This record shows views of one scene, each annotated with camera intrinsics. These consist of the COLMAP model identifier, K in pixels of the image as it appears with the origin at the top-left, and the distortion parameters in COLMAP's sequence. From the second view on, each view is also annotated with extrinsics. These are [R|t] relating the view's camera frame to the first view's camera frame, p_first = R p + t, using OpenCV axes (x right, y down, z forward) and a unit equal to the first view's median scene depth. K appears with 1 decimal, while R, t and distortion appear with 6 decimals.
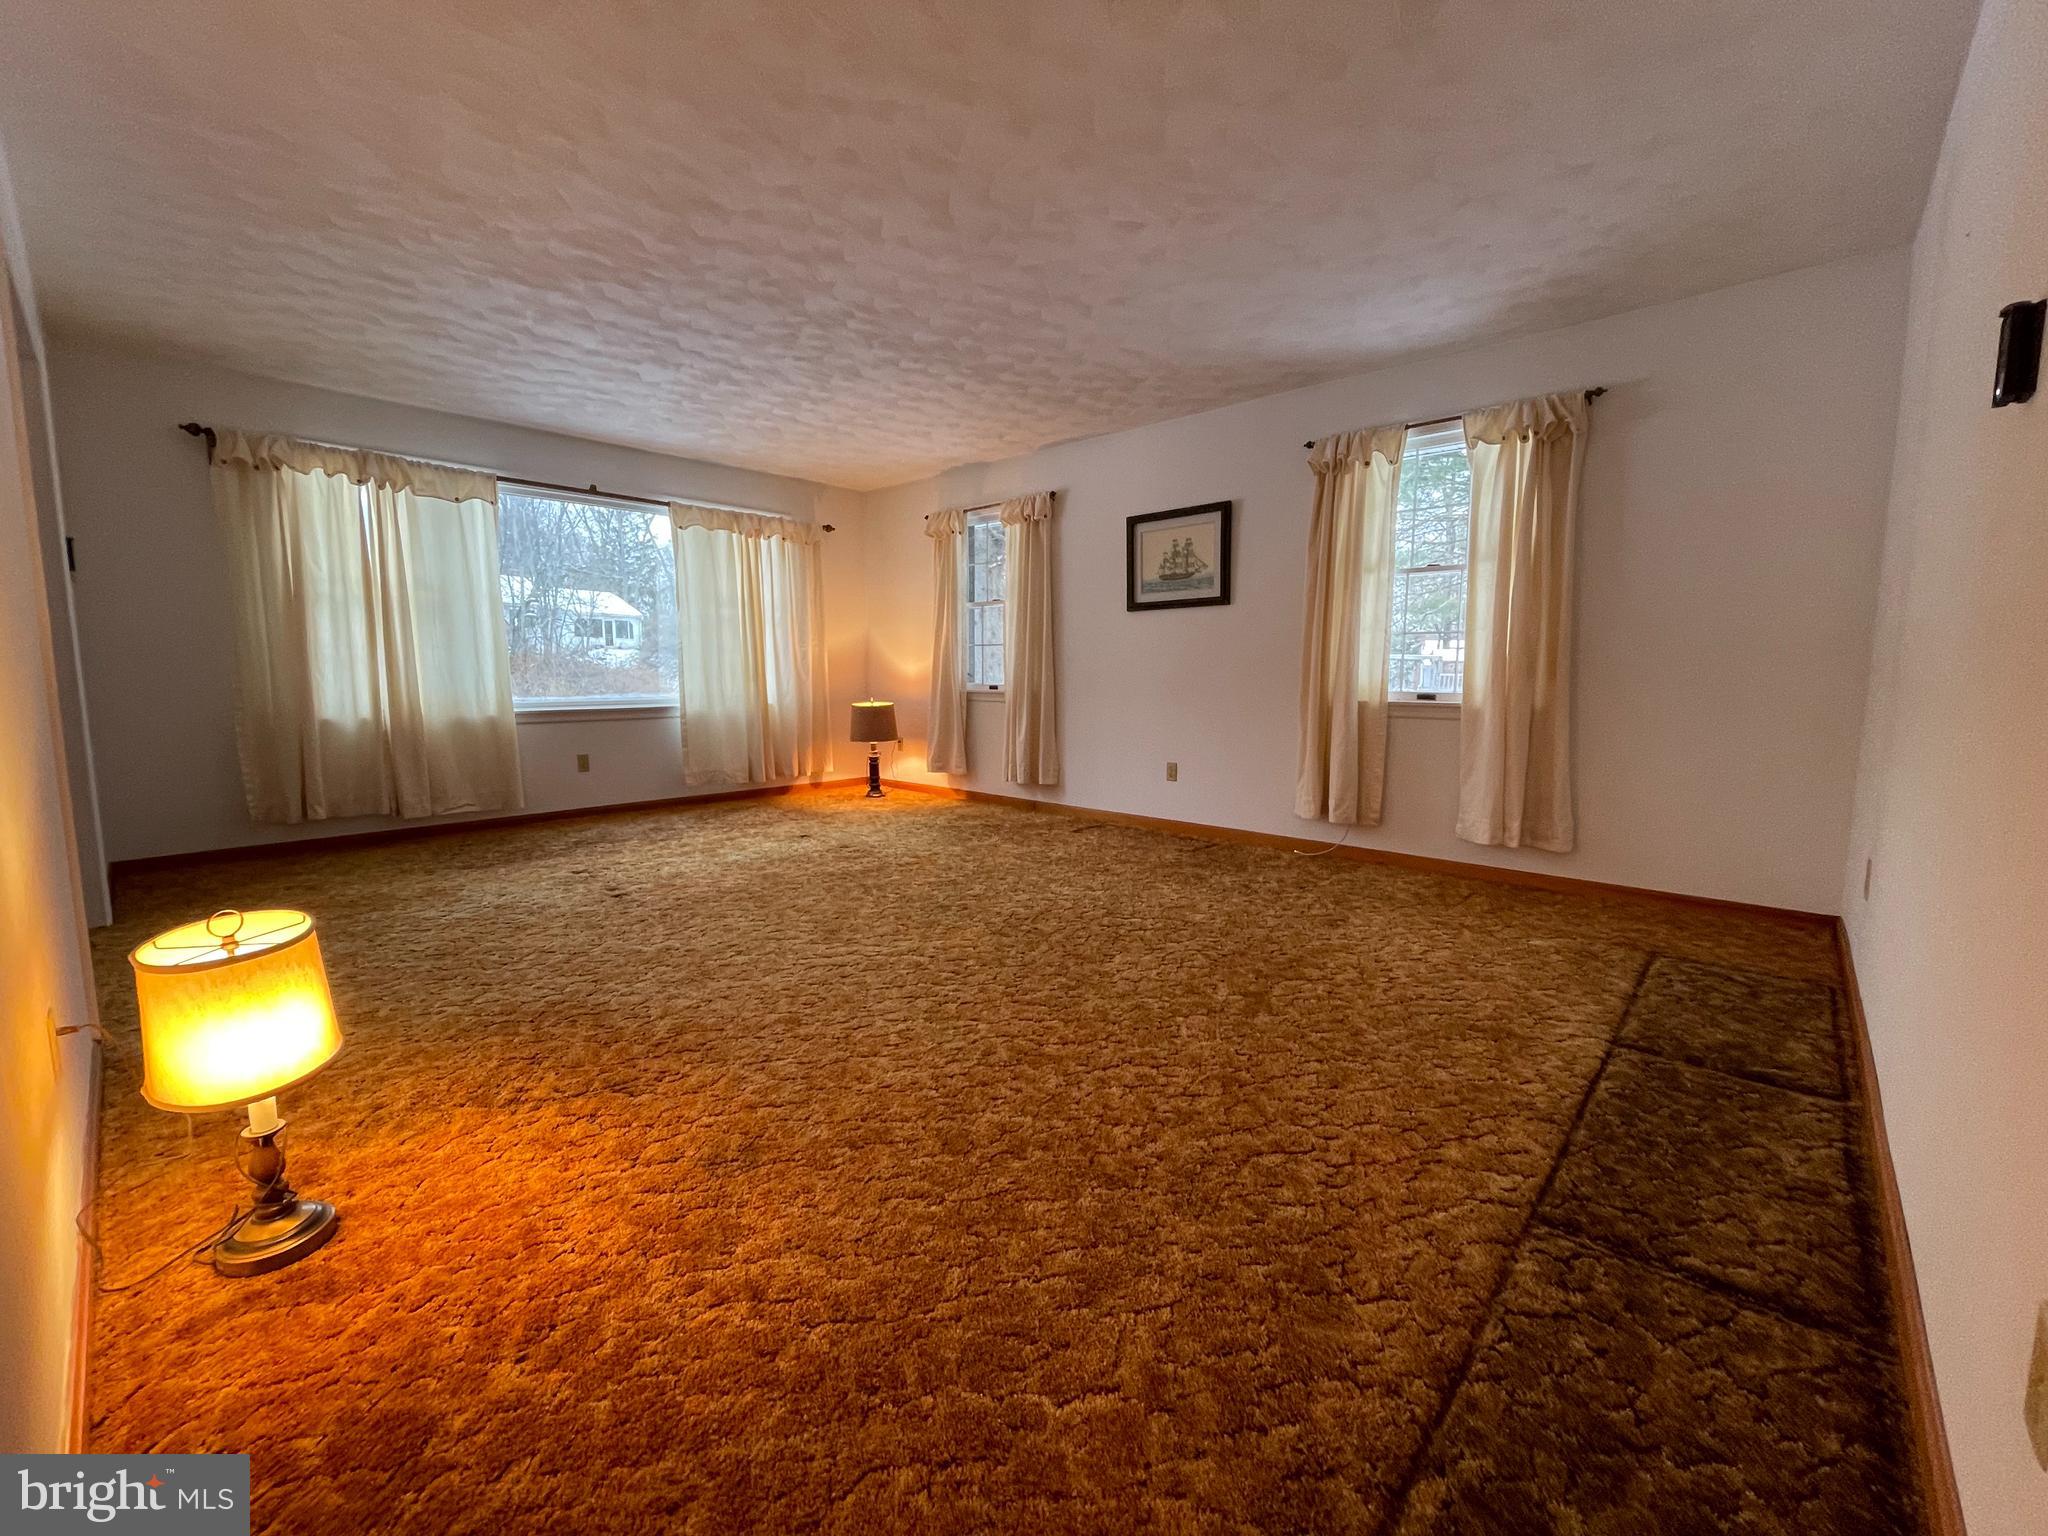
lens RADIAL K [[825.6, 0, 1018.2], [0, 825.6, 764.5], [0, 0, 1]] dist [0.000137, -0.000099]
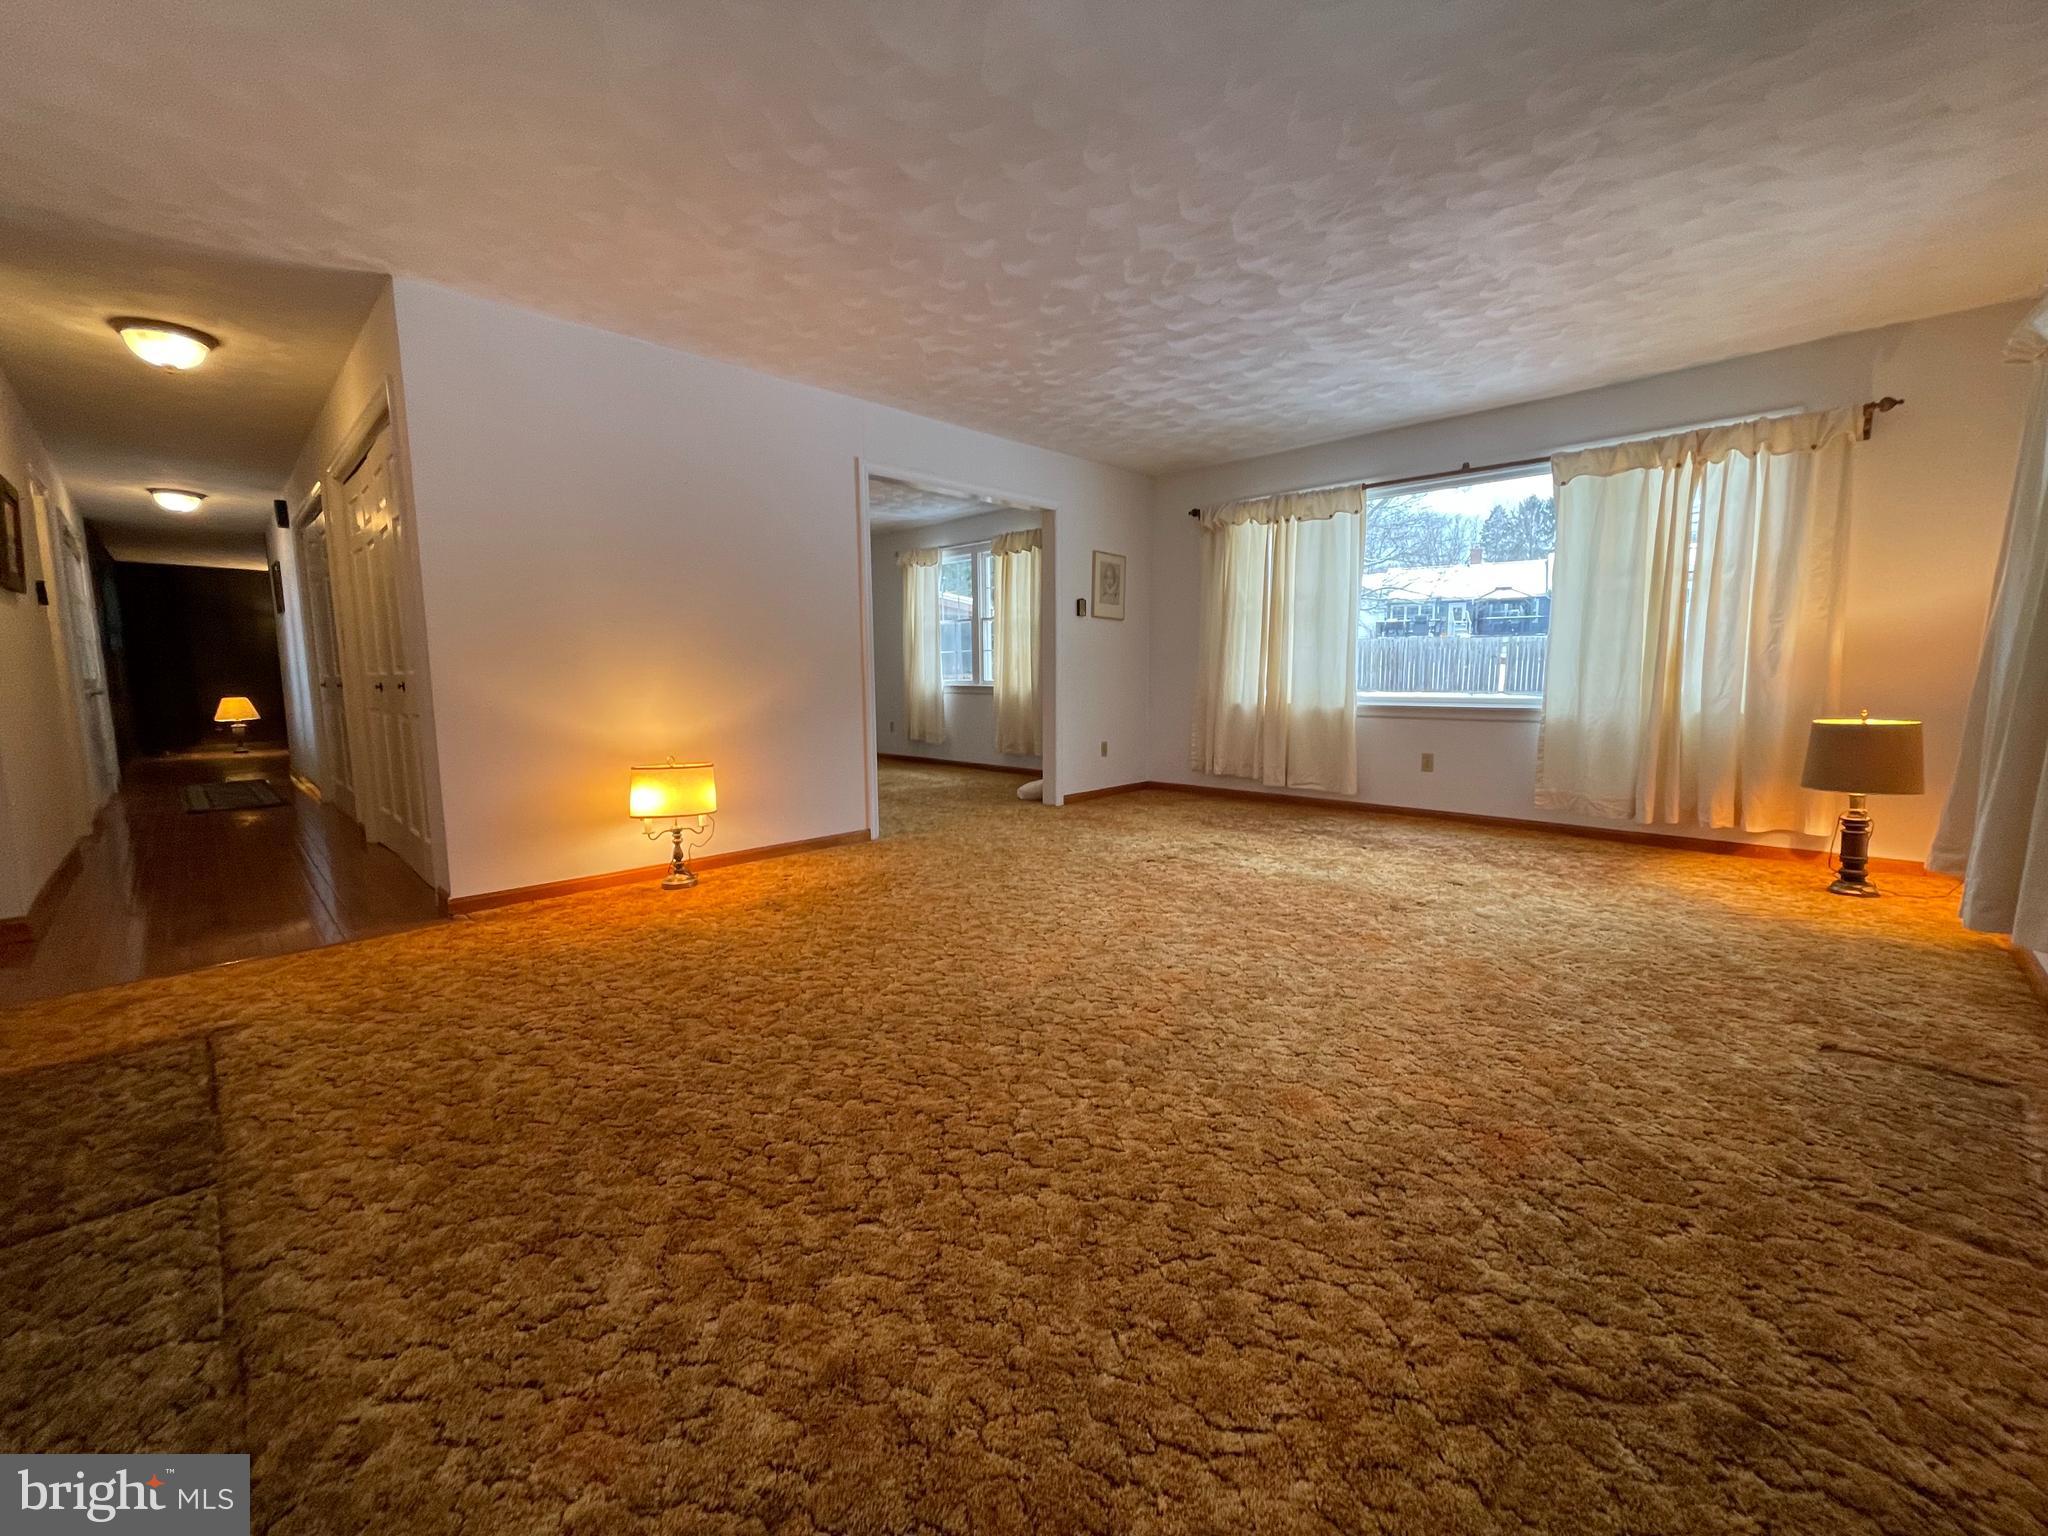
lens RADIAL K [[825.6, 0, 1017.4], [0, 825.6, 775.3], [0, 0, 1]] dist [0.000137, -0.000099]
pose [[-0.020315, 0.119184, -0.992664, 0.504261], [-0.104953, 0.987129, 0.120667, -0.061611], [0.994270, 0.106635, -0.007545, 0.619660]]
